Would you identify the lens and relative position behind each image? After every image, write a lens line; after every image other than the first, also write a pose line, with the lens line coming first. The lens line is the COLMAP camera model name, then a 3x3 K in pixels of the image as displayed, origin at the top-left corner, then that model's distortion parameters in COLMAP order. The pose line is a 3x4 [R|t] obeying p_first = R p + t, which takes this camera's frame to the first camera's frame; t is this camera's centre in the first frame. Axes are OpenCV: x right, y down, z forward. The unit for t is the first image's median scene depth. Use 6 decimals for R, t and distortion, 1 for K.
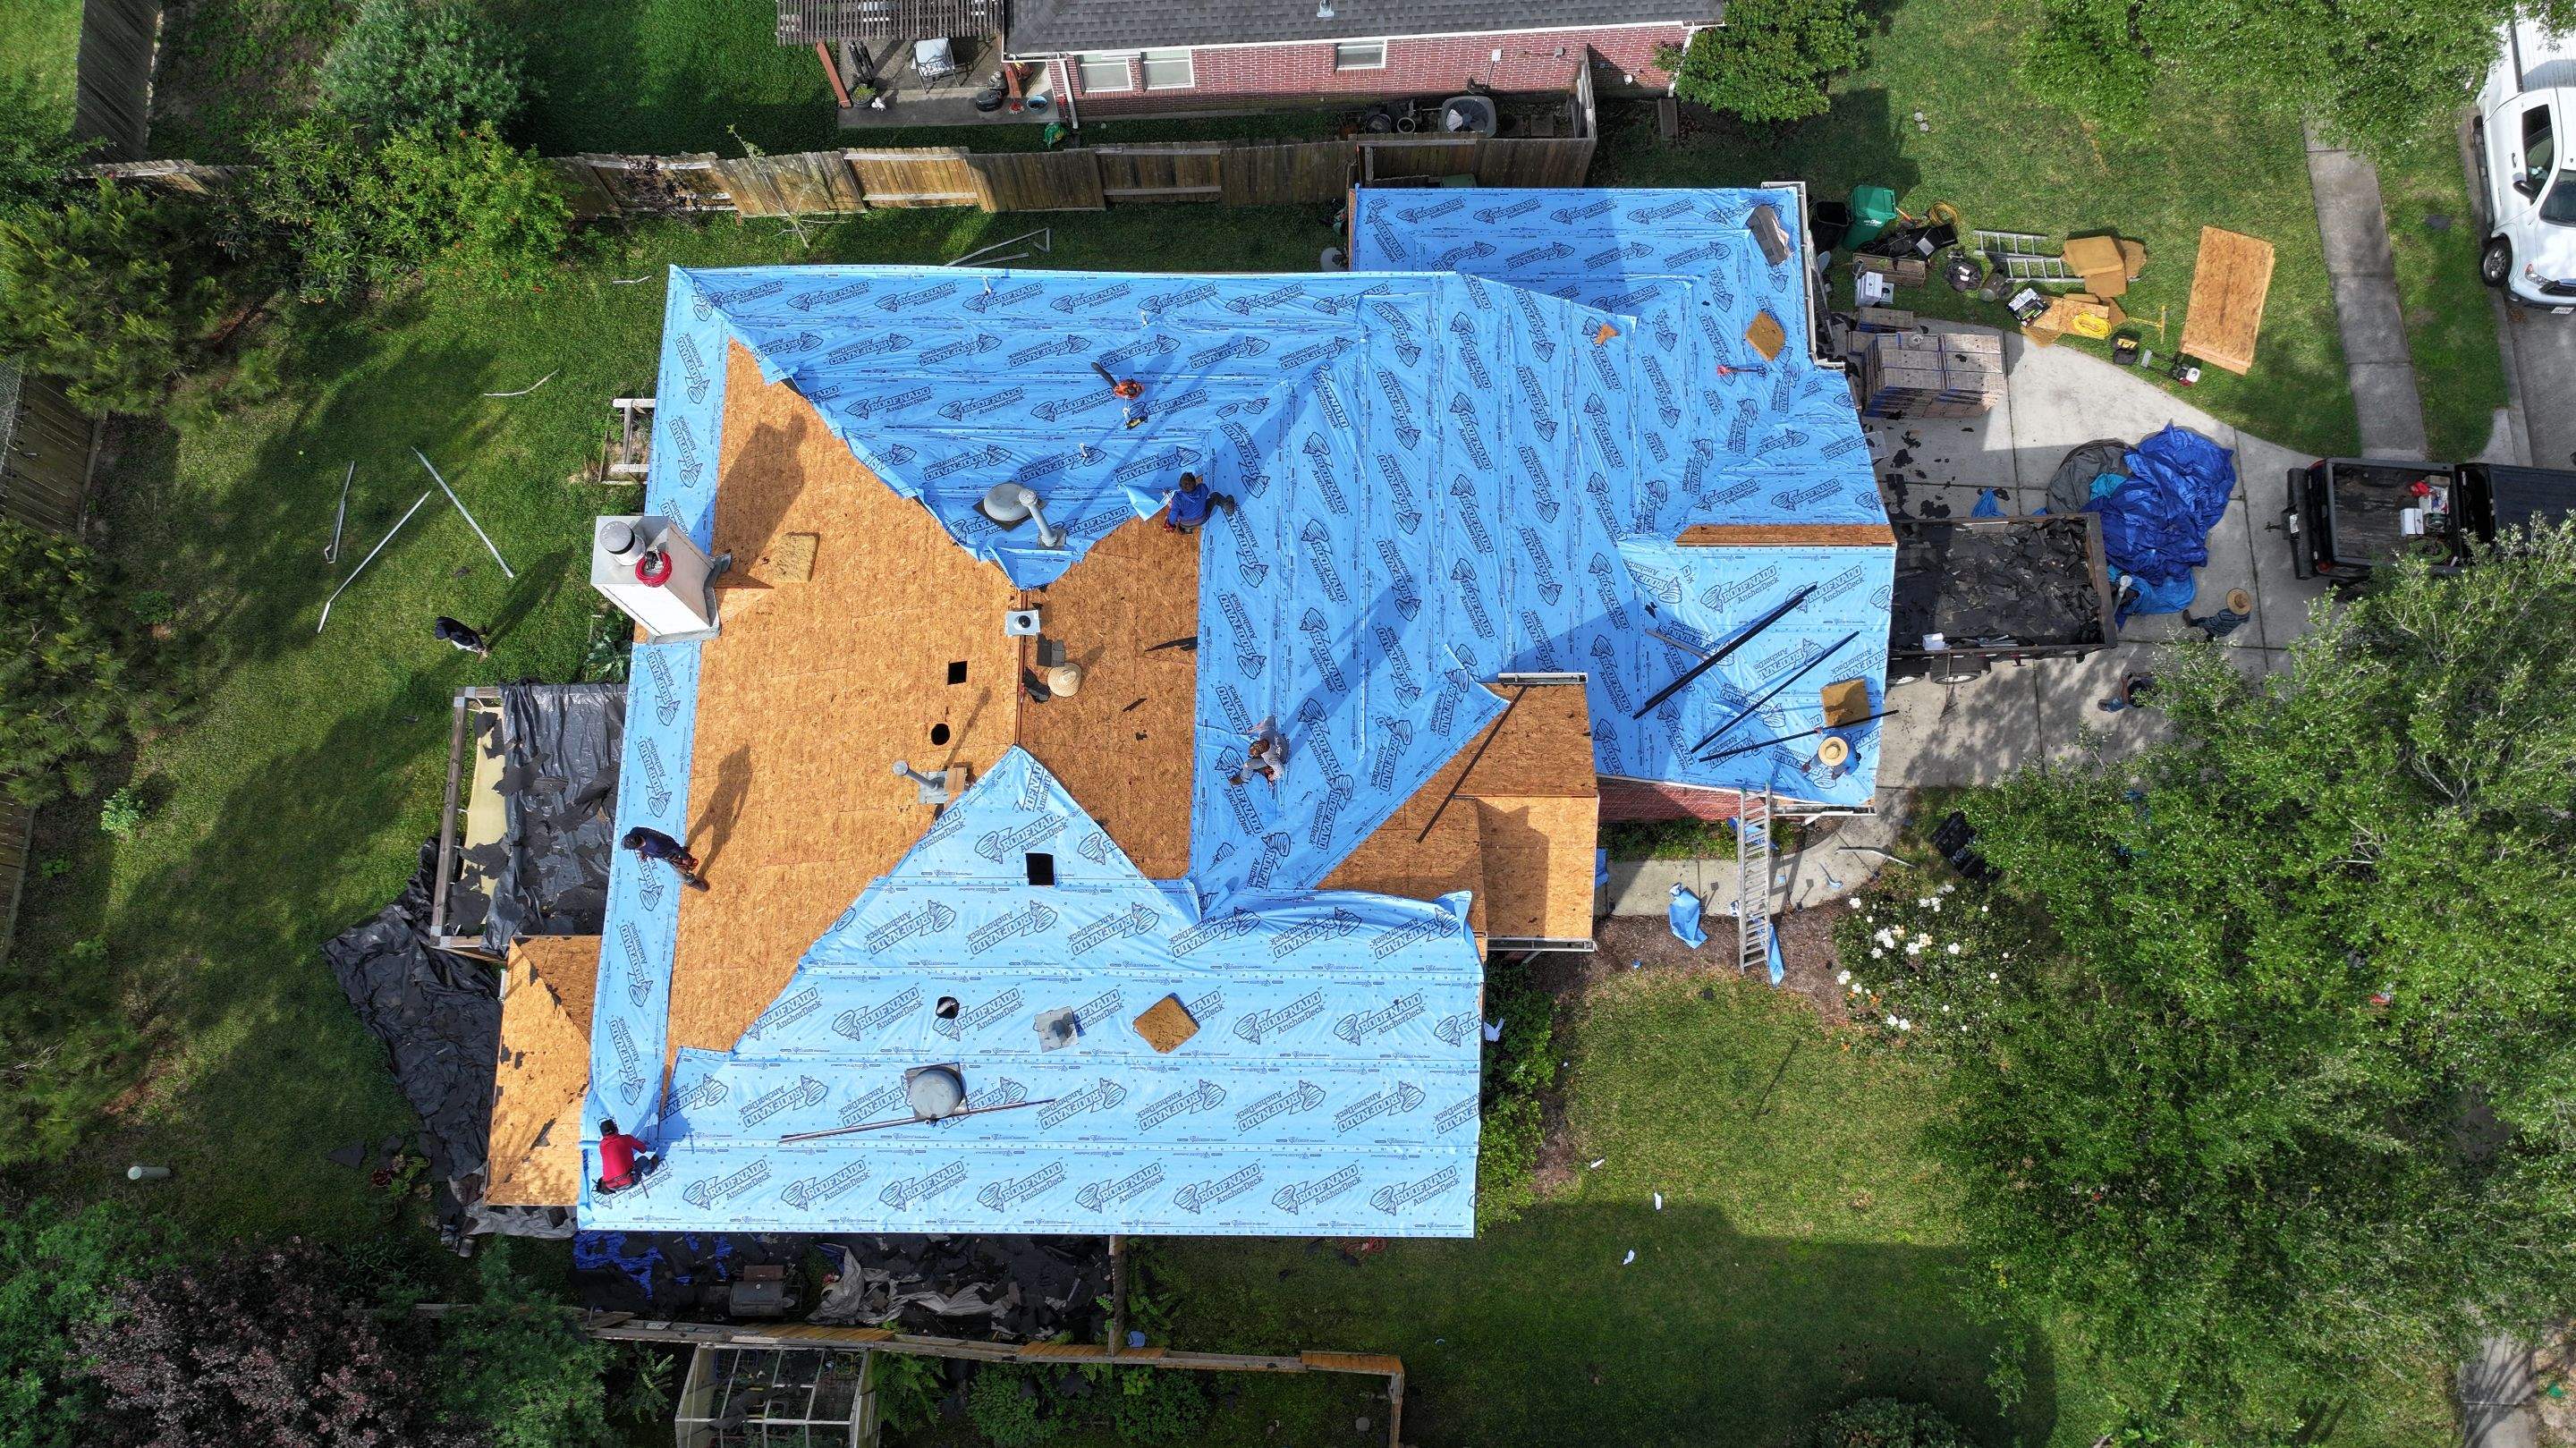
lens RADIAL K [[1810.6, 0, 1308.7], [0, 1810.6, 722.0], [0, 0, 1]] dist [0.004287, 0.008640]
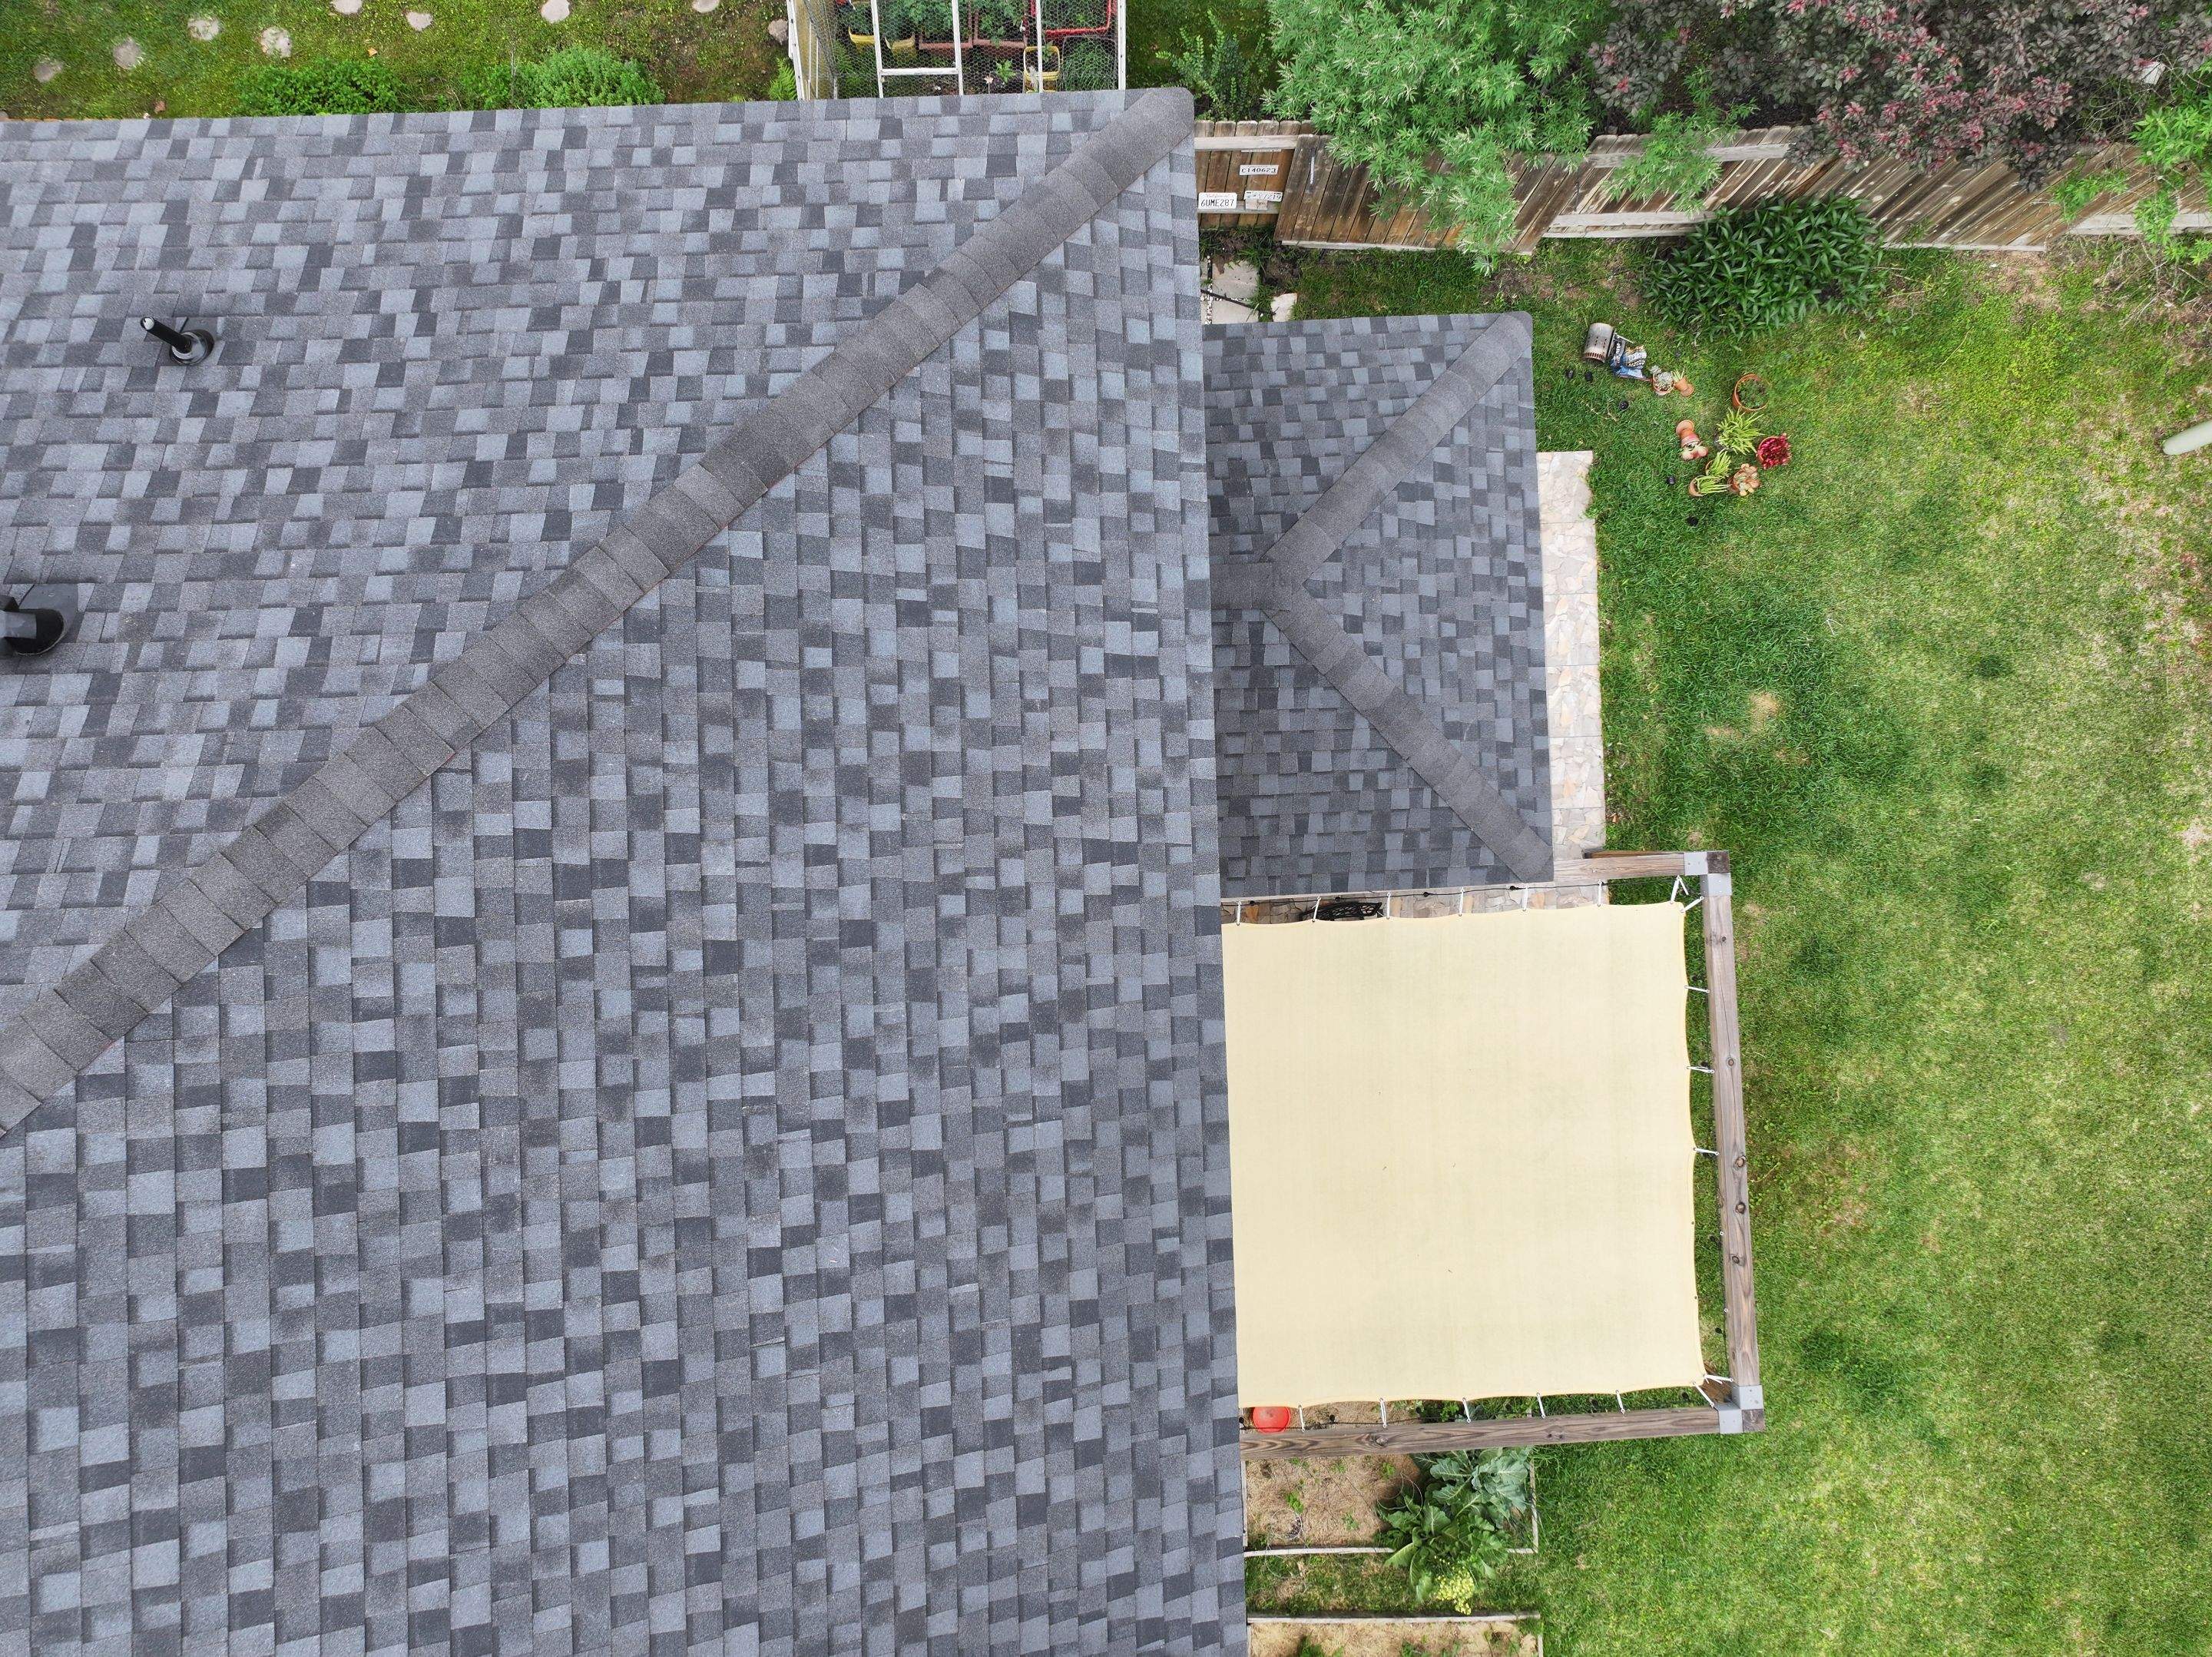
lens RADIAL K [[1553.4, 0, 1104.3], [0, 1553.4, 819.8], [0, 0, 1]] dist [0.000528, 0.014562]
pose [[-0.999142, 0.041275, 0.003404, -0.292734], [-0.039071, -0.966662, 0.253057, 0.033530], [0.013735, 0.252706, 0.967445, 0.546197]]
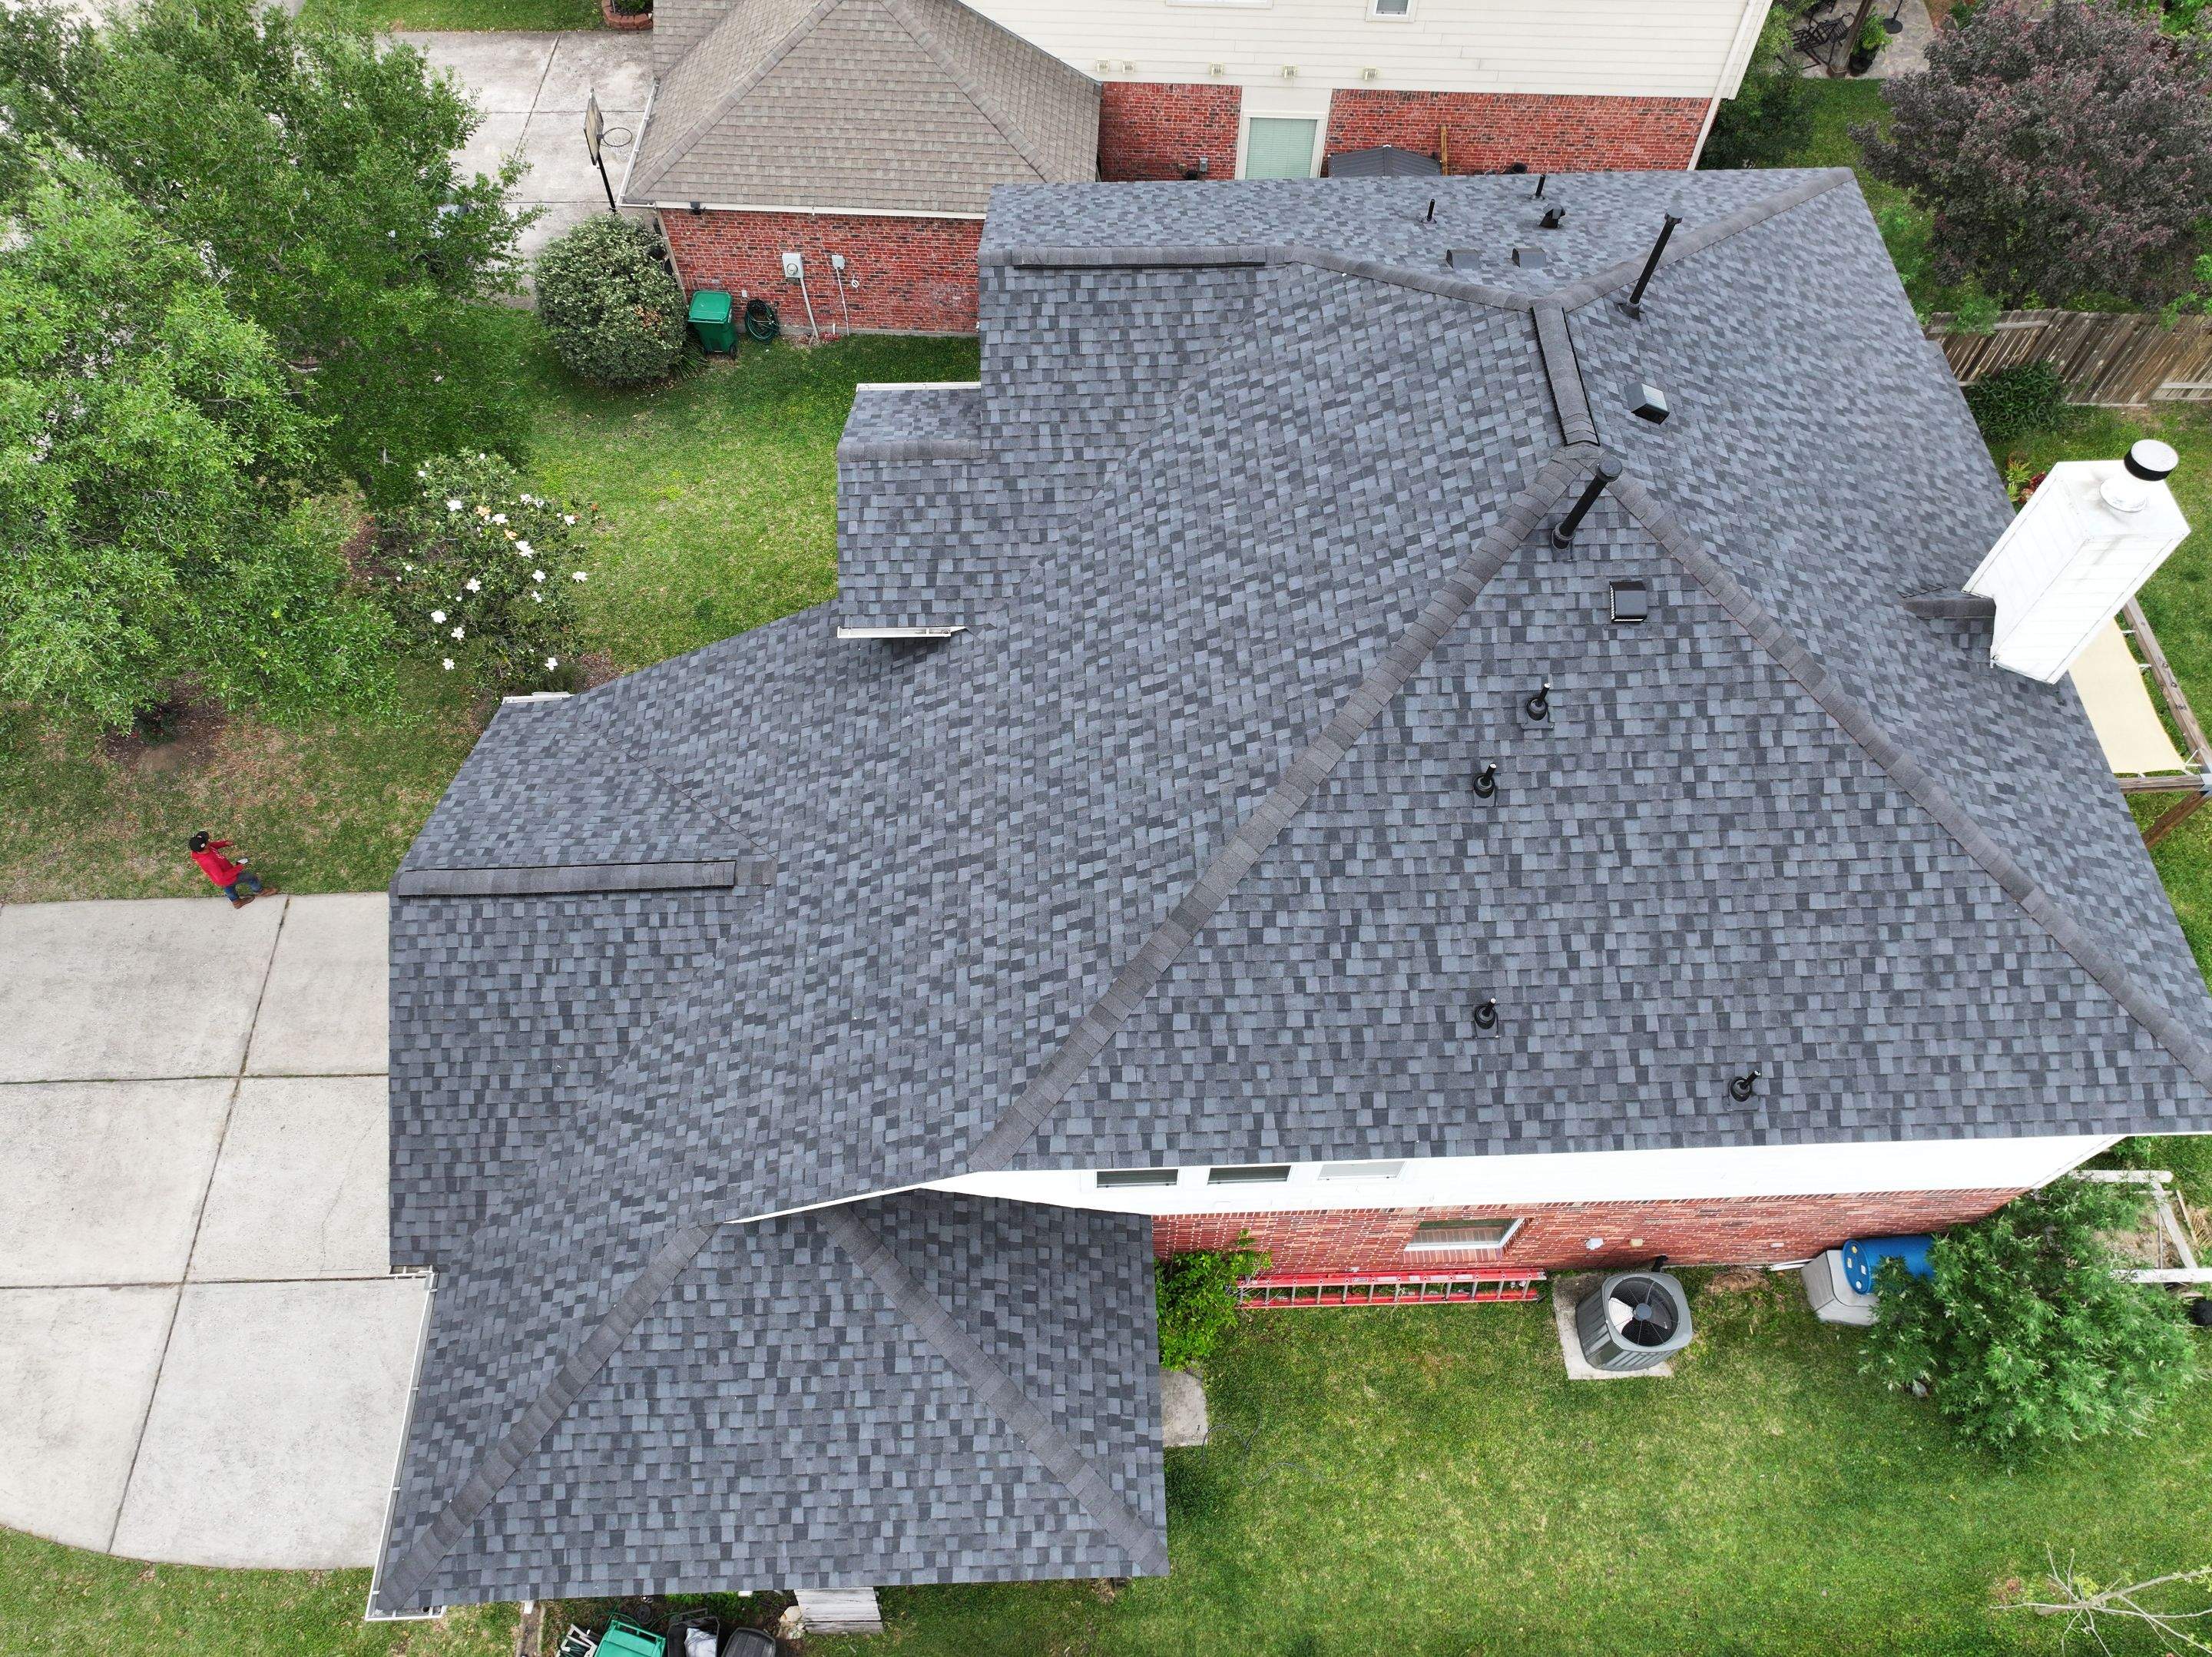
lens RADIAL K [[1553.4, 0, 1103.4], [0, 1553.4, 819.9], [0, 0, 1]] dist [0.000528, 0.014562]
pose [[-0.999290, 0.031709, -0.020326, 0.043720], [-0.036873, -0.713545, 0.699639, -0.462820], [0.007681, 0.699892, 0.714207, 0.471369]]
